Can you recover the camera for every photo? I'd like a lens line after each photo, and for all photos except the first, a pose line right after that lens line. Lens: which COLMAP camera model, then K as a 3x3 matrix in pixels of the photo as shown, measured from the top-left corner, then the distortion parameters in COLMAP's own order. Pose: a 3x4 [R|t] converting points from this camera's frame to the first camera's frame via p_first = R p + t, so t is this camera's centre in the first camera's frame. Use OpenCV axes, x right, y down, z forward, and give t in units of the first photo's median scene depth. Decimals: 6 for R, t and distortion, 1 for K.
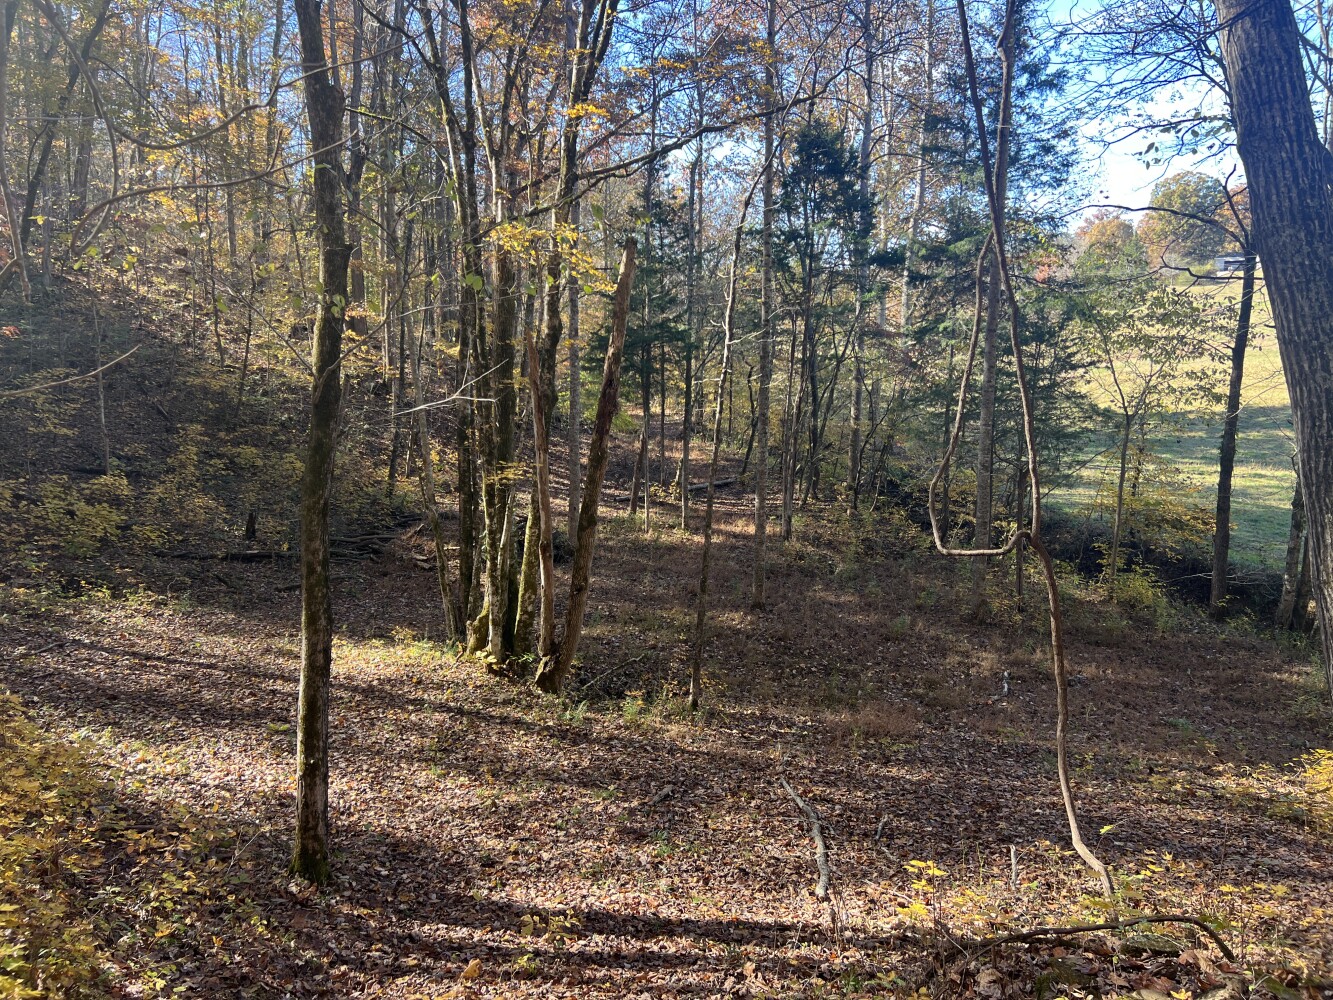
lens RADIAL K [[1019.7, 0, 659.7], [0, 1019.7, 504.4], [0, 0, 1]] dist [0.066371, -0.005947]
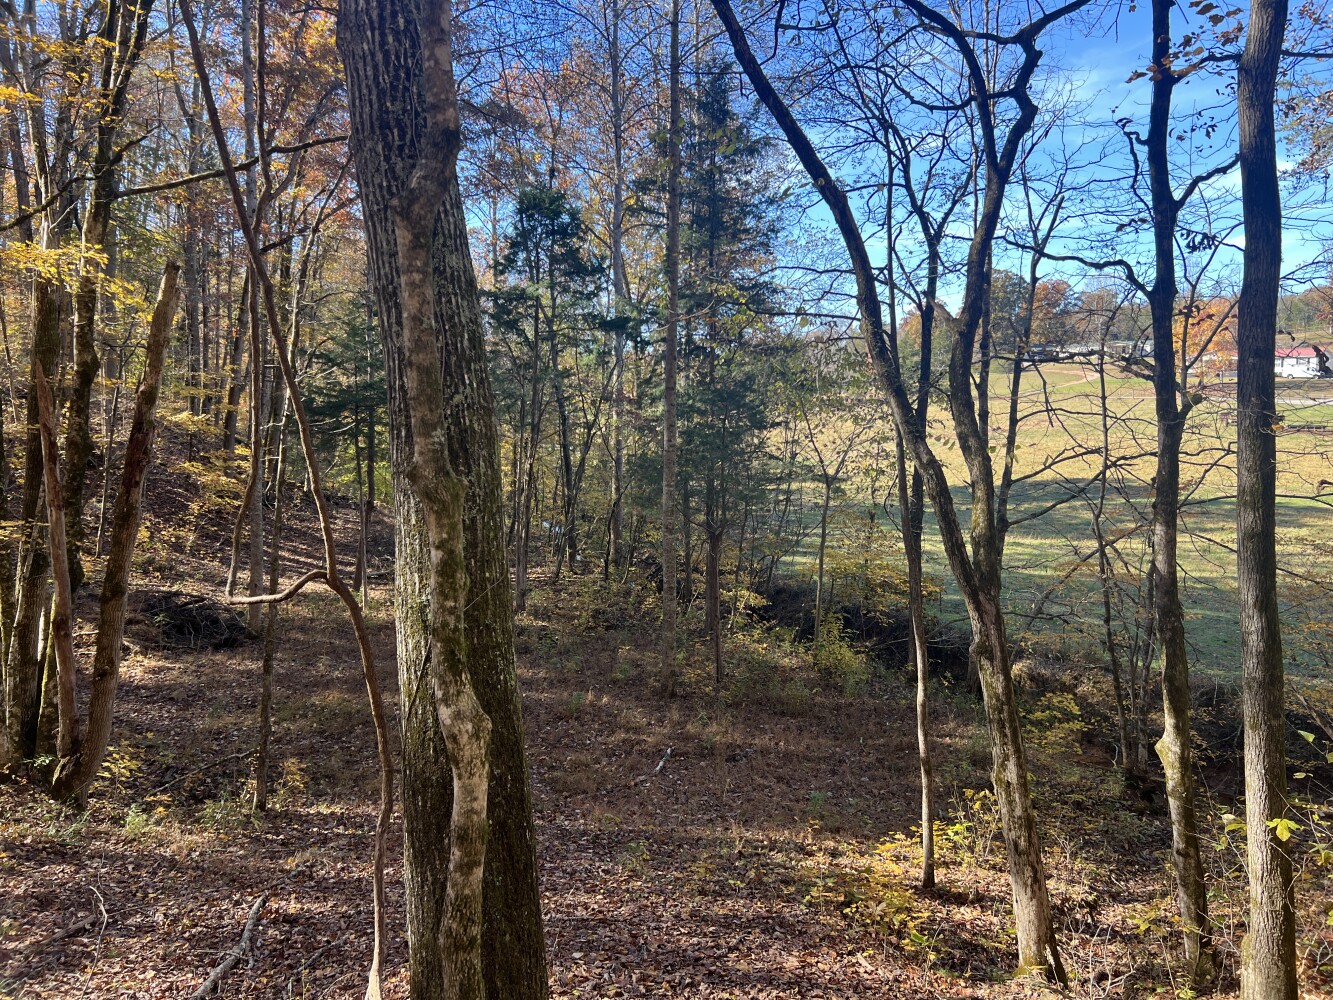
lens RADIAL K [[1019.7, 0, 659.7], [0, 1019.7, 504.4], [0, 0, 1]] dist [0.066371, -0.005947]
pose [[0.992486, -0.009395, 0.121995, 0.190490], [0.019333, 0.996564, -0.080537, 0.016268], [-0.120819, 0.082290, 0.989258, 0.066814]]
